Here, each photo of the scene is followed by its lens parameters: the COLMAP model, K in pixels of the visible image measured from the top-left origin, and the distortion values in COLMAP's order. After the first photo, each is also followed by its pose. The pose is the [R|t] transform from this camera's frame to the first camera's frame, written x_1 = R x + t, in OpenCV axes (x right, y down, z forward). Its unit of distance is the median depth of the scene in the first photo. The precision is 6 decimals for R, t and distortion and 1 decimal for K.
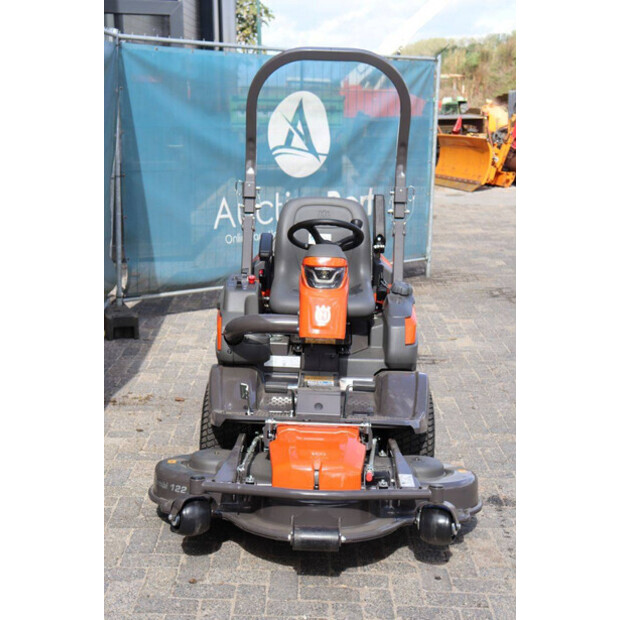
lens RADIAL K [[1062.3, 0, 311.5], [0, 1062.3, 307.8], [0, 0, 1]] dist [0.206626, 0.000000]
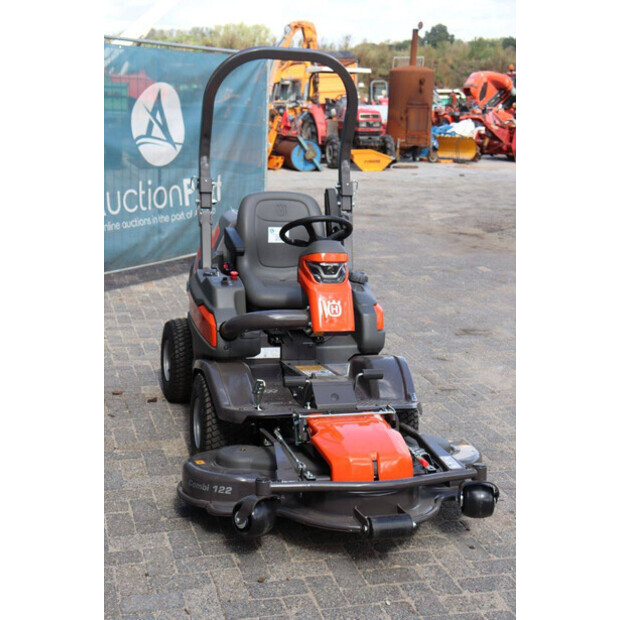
lens RADIAL K [[958.7, 0, 333.0], [0, 958.7, 303.2], [0, 0, 1]] dist [0.095568, 0.000000]
pose [[0.957648, -0.045797, 0.284278, -0.224311], [0.037345, 0.998686, 0.035084, -0.027775], [-0.285511, -0.022982, 0.958100, 0.088810]]
